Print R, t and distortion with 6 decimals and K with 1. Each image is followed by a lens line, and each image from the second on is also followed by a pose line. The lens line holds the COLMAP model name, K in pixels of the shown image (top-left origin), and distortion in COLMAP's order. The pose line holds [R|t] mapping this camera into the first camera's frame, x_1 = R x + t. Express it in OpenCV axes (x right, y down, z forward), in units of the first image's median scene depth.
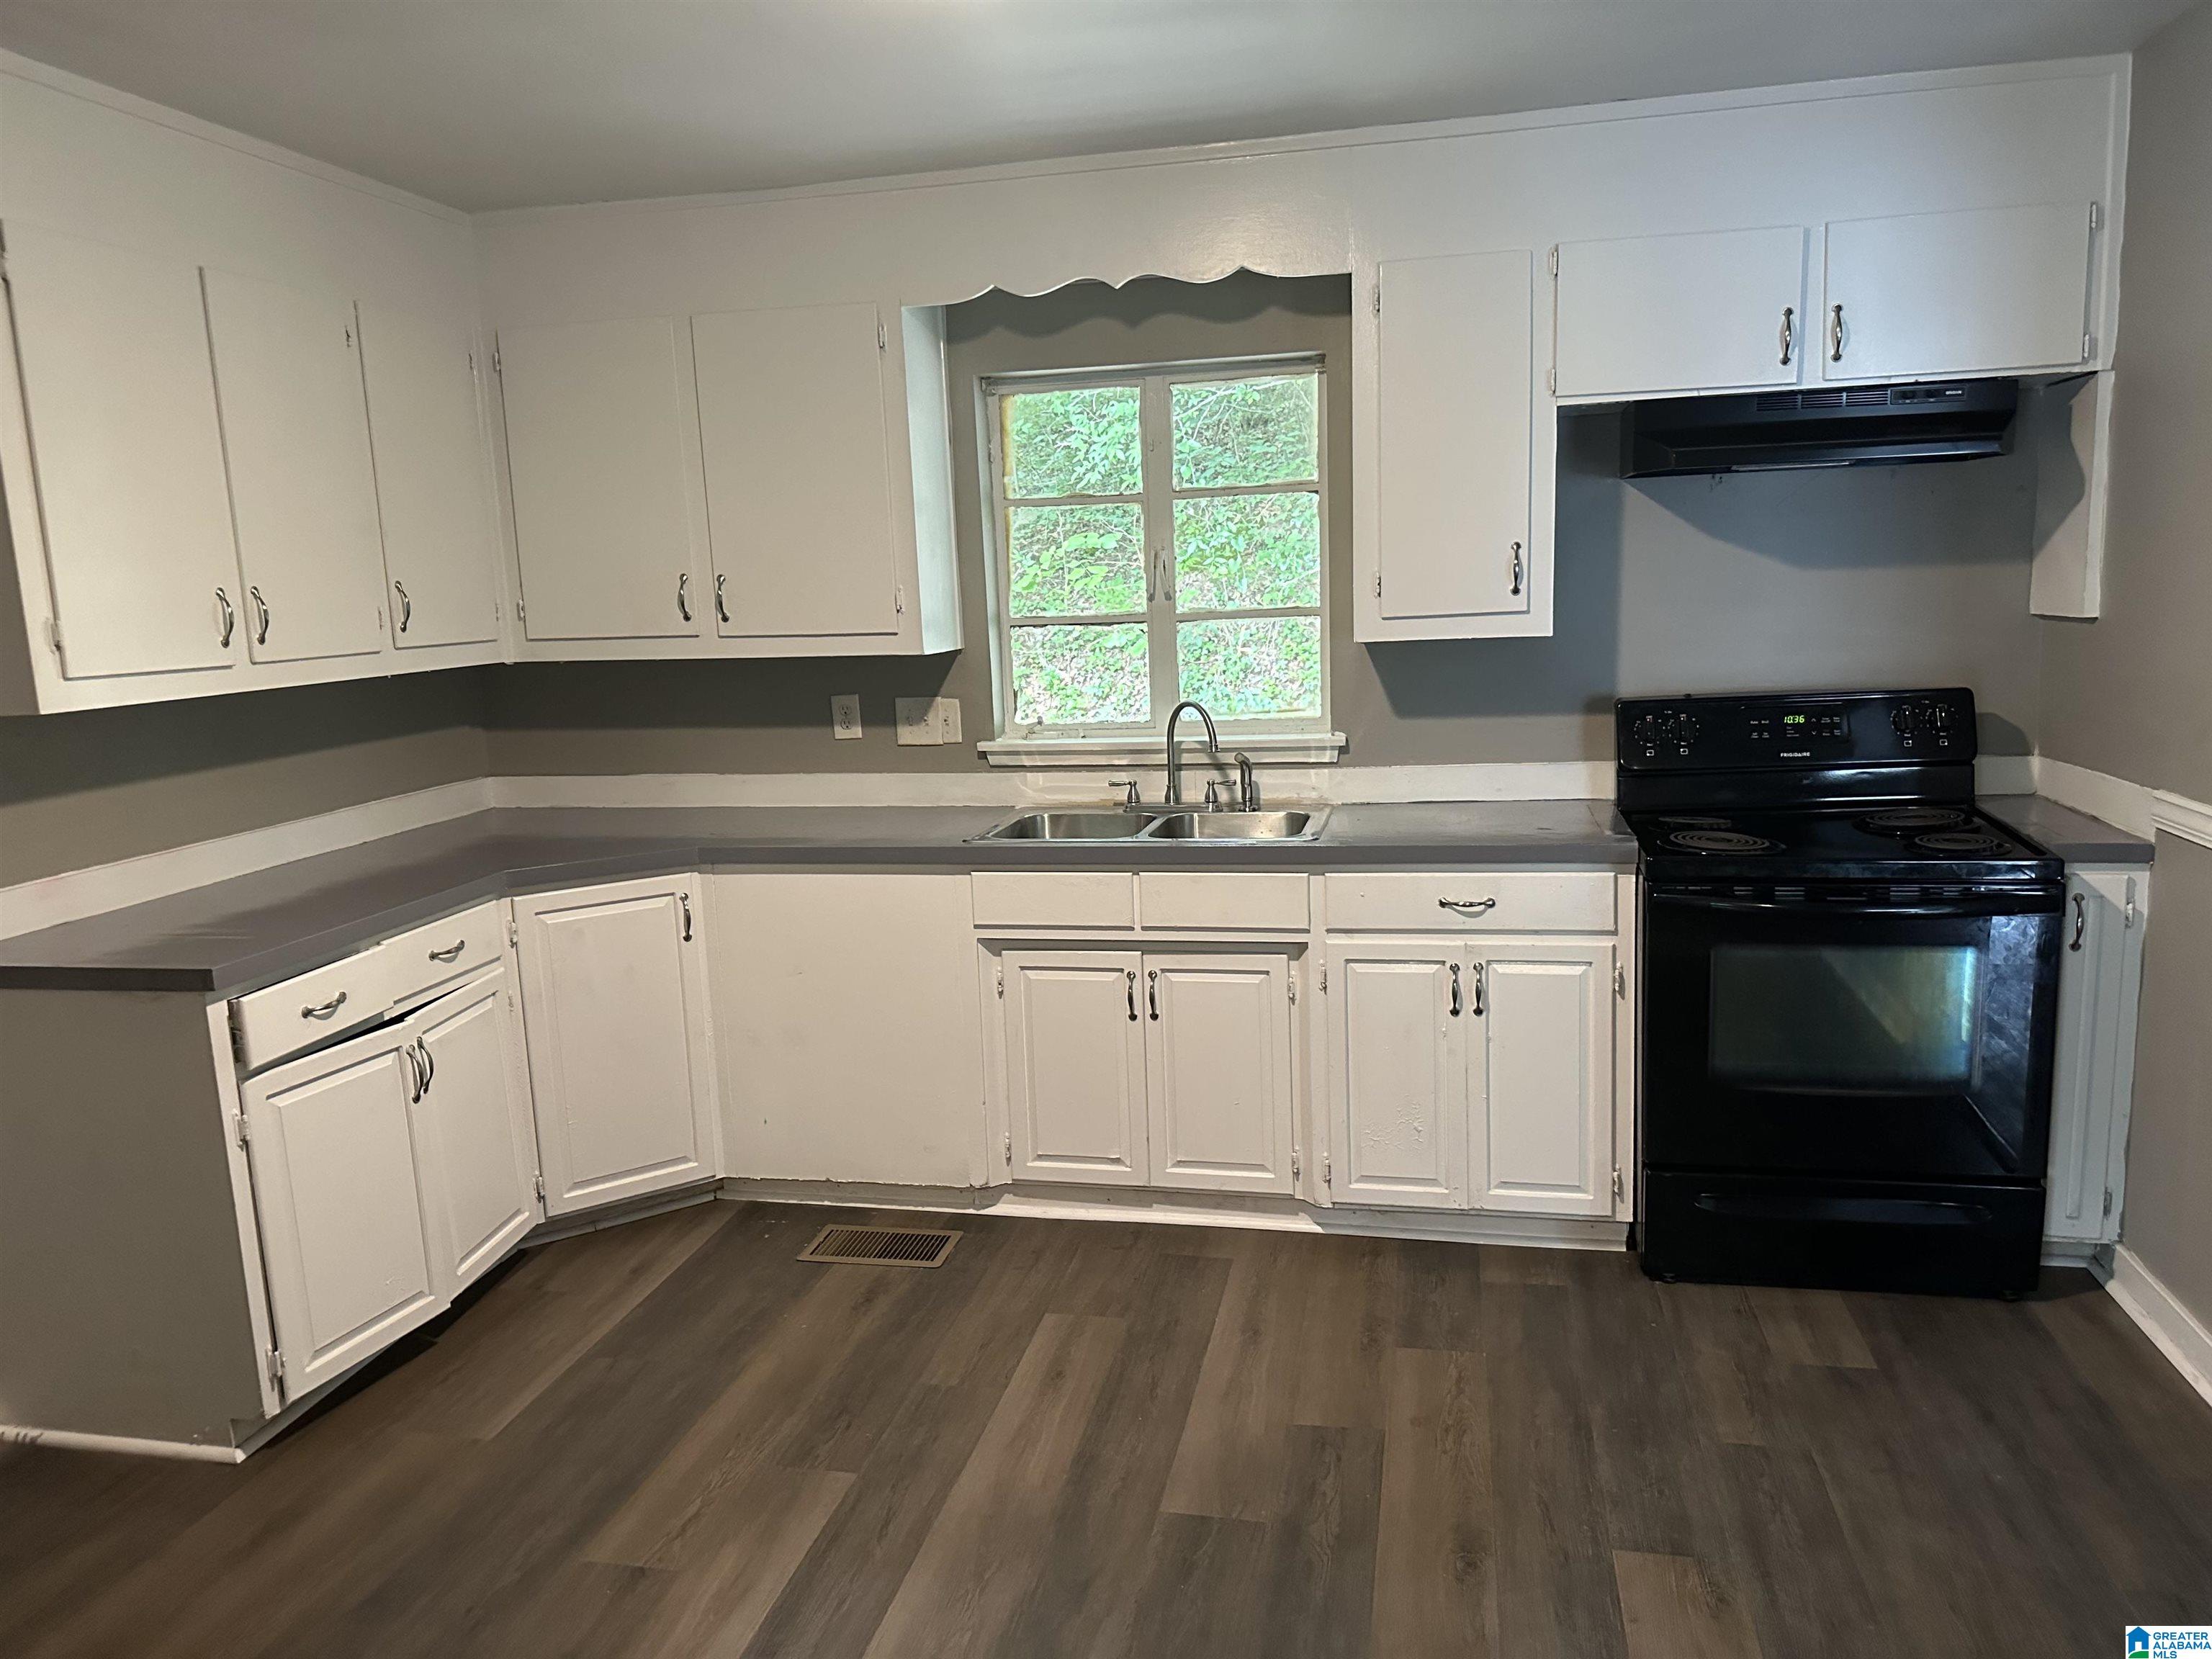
lens RADIAL K [[1553.9, 0, 1106.0], [0, 1553.9, 829.5], [0, 0, 1]] dist [0.032017, -0.005641]
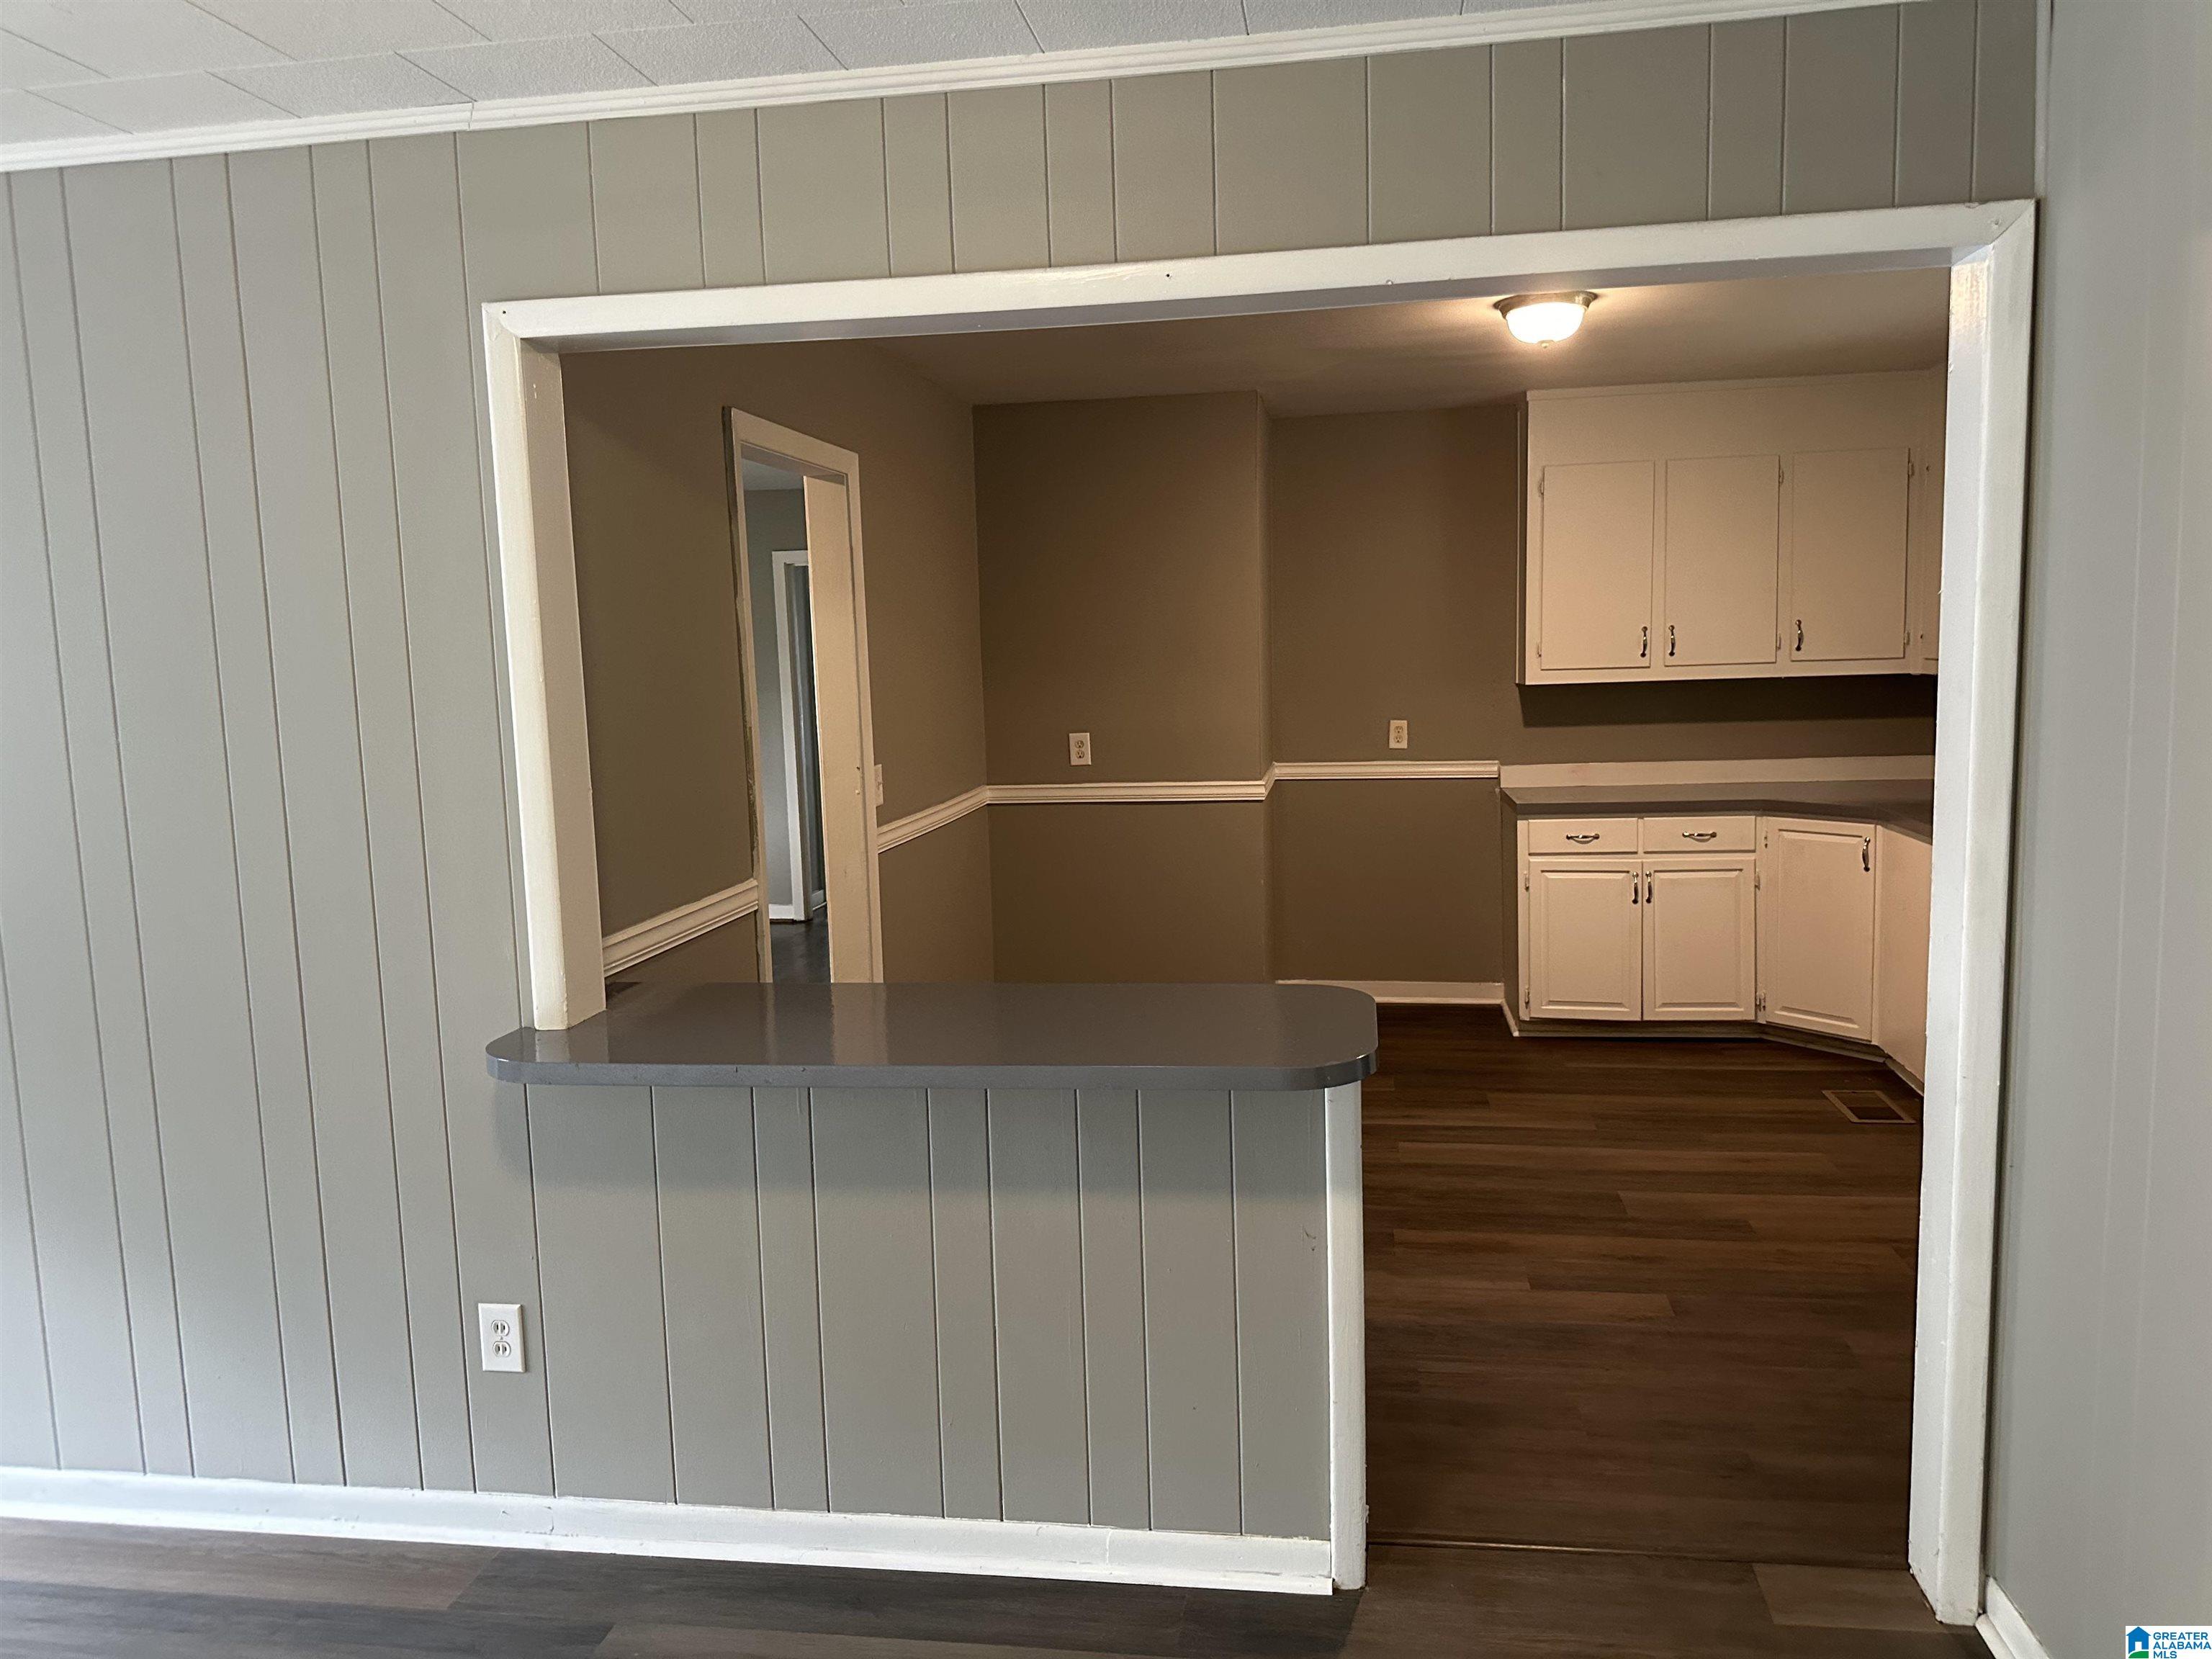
lens RADIAL K [[1553.9, 0, 1106.0], [0, 1553.9, 829.5], [0, 0, 1]] dist [0.032017, -0.005641]
pose [[0.046749, 0.149170, -0.987706, 1.480162], [-0.135573, 0.980585, 0.141678, -0.099989], [0.989664, 0.127283, 0.066065, 0.271327]]
